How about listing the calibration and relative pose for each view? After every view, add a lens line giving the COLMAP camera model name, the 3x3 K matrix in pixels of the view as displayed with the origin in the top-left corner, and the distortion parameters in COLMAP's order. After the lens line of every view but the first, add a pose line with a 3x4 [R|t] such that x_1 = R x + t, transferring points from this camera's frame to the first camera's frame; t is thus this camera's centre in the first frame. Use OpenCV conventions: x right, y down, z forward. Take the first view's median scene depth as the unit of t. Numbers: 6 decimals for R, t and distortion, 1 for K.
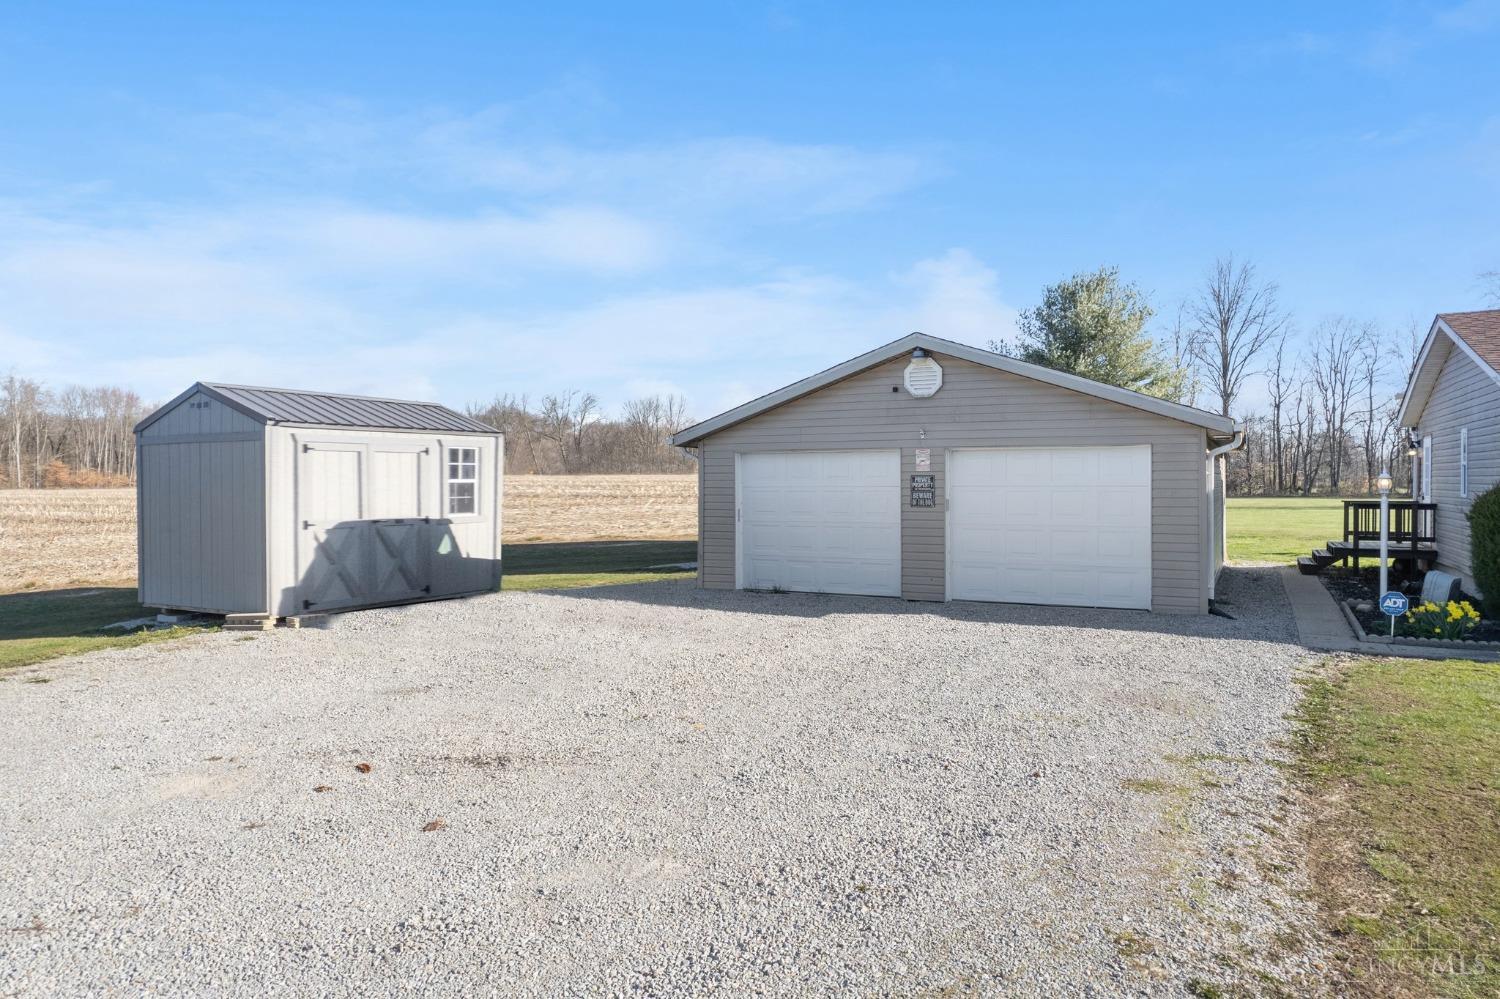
lens RADIAL K [[954.3, 0, 750.0], [0, 954.3, 499.5], [0, 0, 1]] dist [-0.086753, 0.070748]
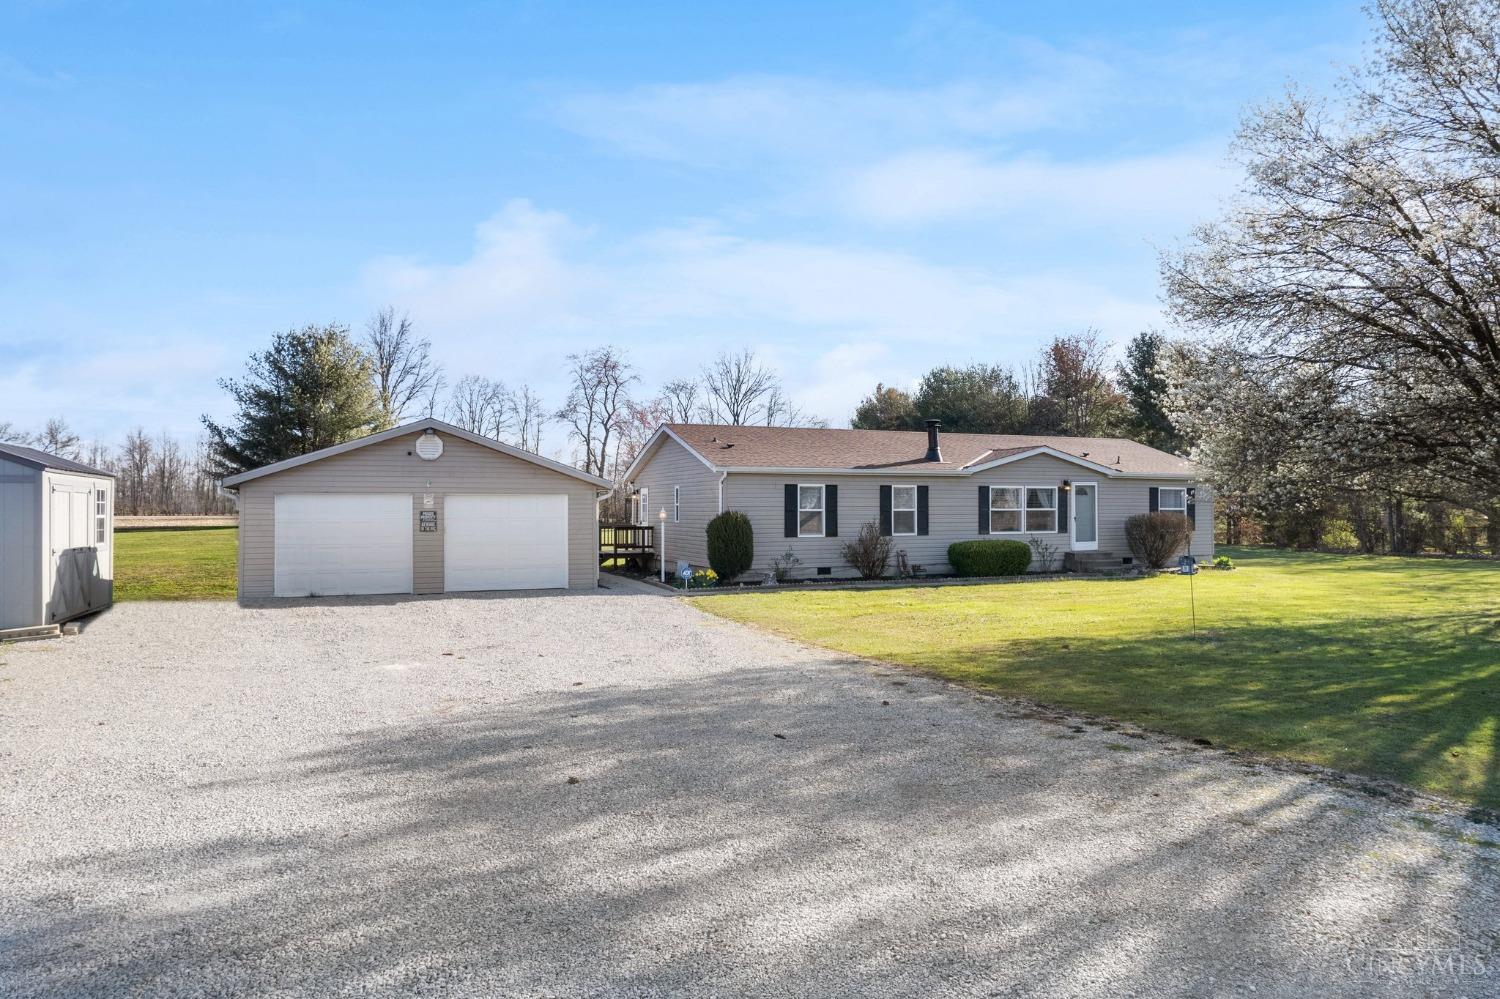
lens RADIAL K [[954.3, 0, 750.0], [0, 954.3, 499.5], [0, 0, 1]] dist [-0.086753, 0.070748]
pose [[0.634647, 0.009444, 0.772745, -0.177662], [0.015846, 0.999556, -0.025230, 0.000662], [-0.772640, 0.028257, 0.634215, -0.095800]]
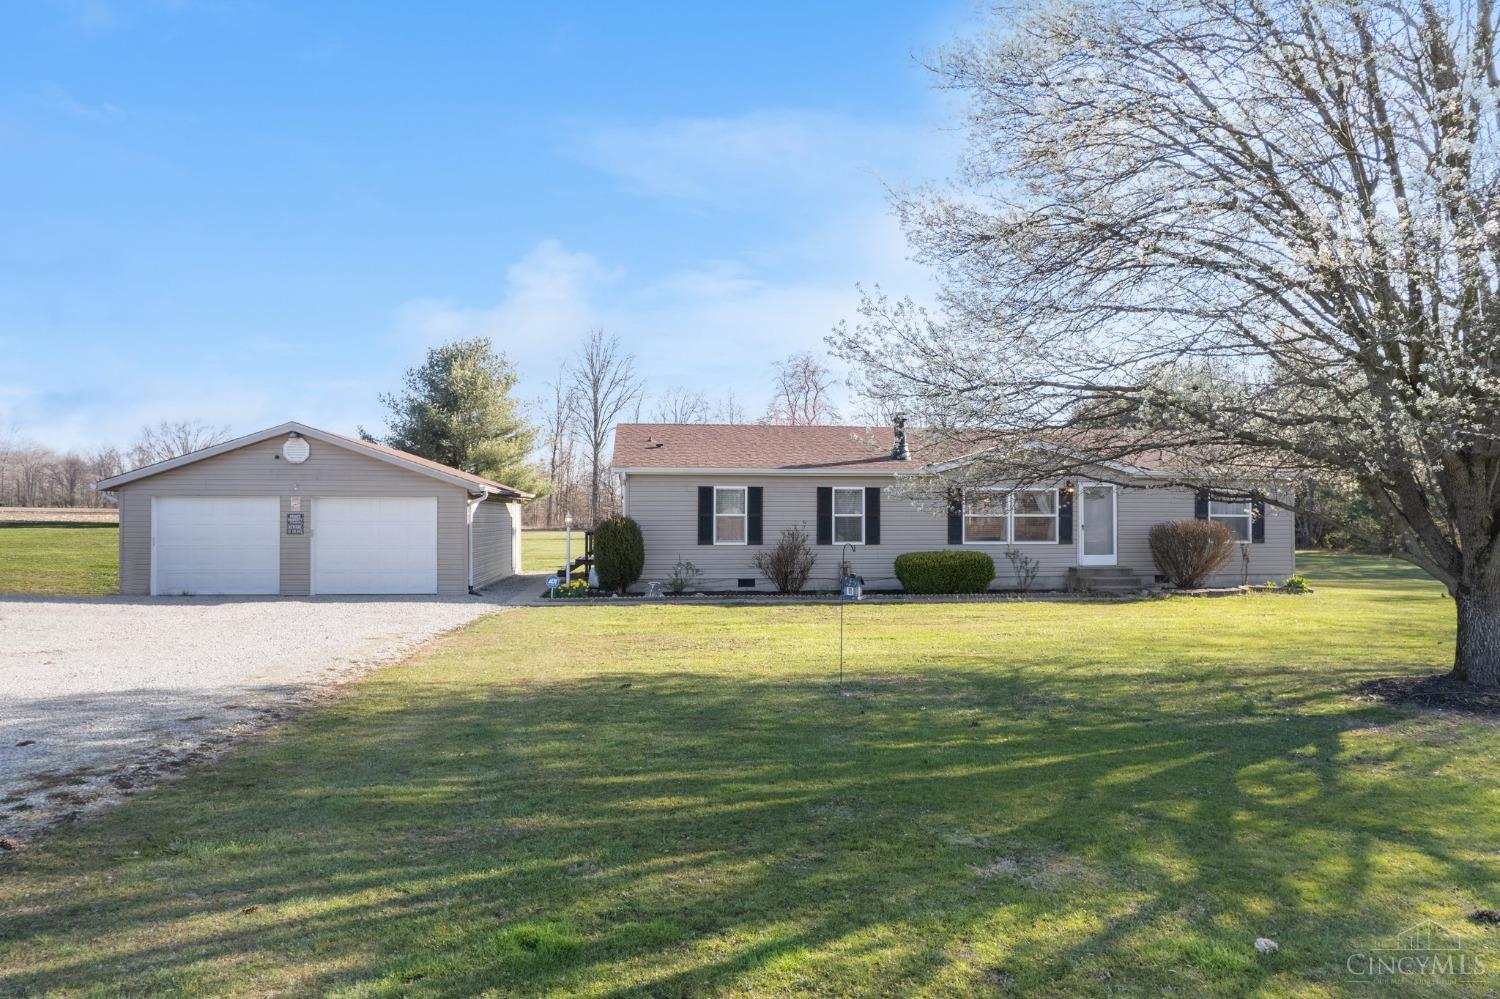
lens RADIAL K [[954.3, 0, 750.0], [0, 954.3, 499.5], [0, 0, 1]] dist [-0.086753, 0.070748]
pose [[0.822472, 0.014841, 0.568612, -0.020798], [0.006775, 0.999333, -0.035882, 0.002990], [-0.568766, 0.033364, 0.821823, -0.179304]]
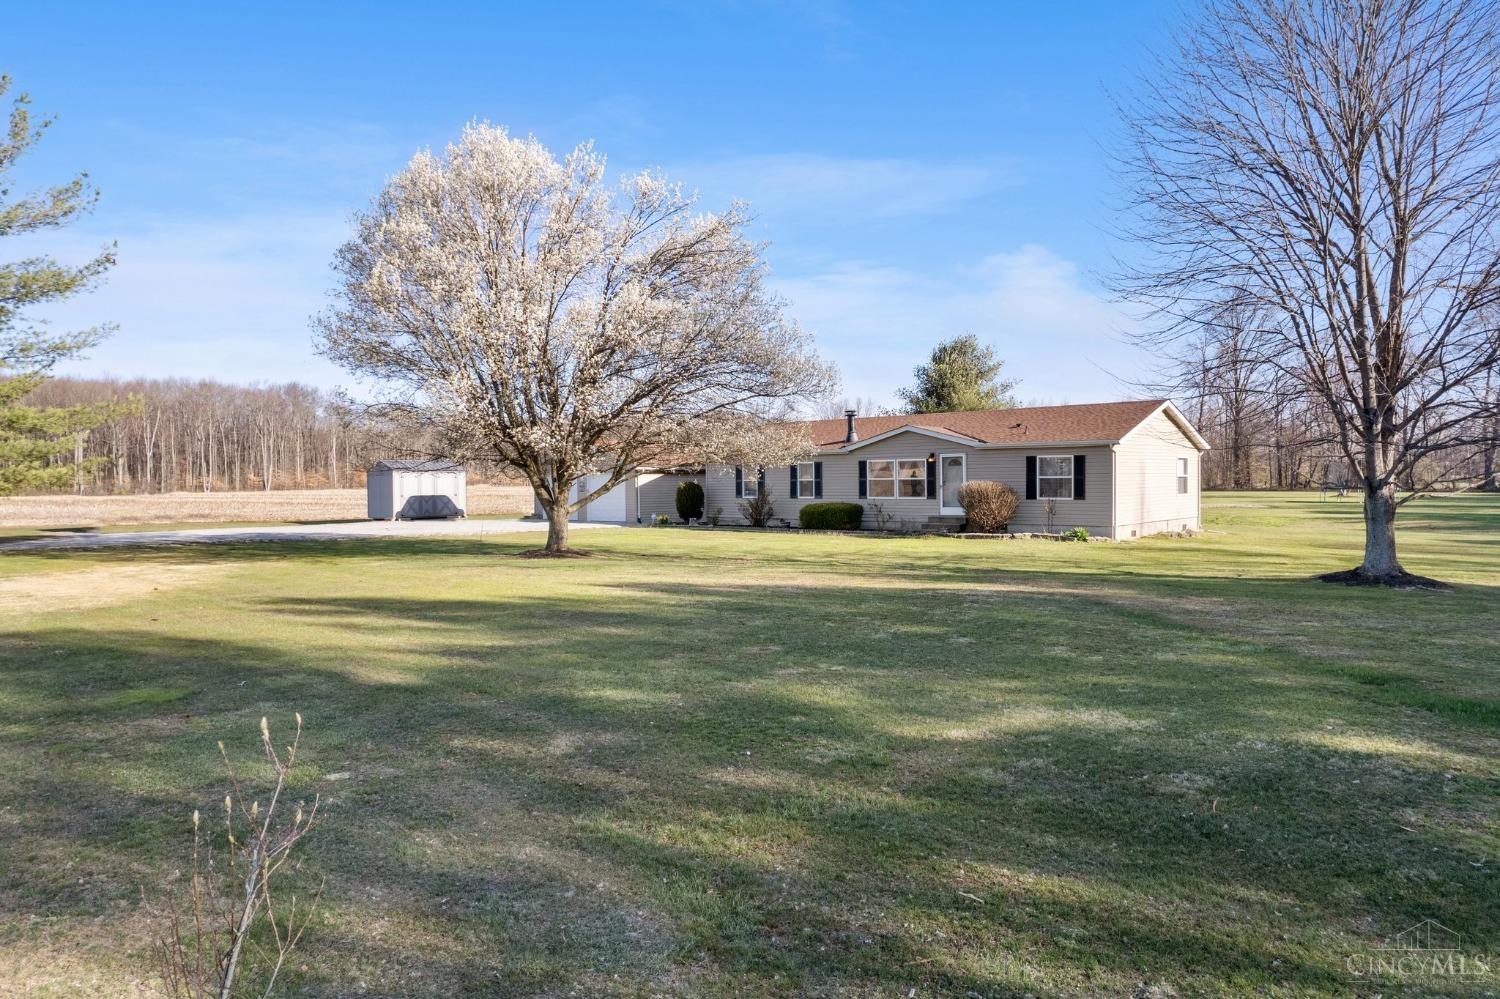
lens RADIAL K [[954.3, 0, 750.0], [0, 954.3, 499.5], [0, 0, 1]] dist [-0.086753, 0.070748]
pose [[0.976908, -0.000306, -0.213659, 0.392647], [0.000371, 1.000000, 0.000263, 0.009529], [0.213659, -0.000337, 0.976908, -0.558451]]
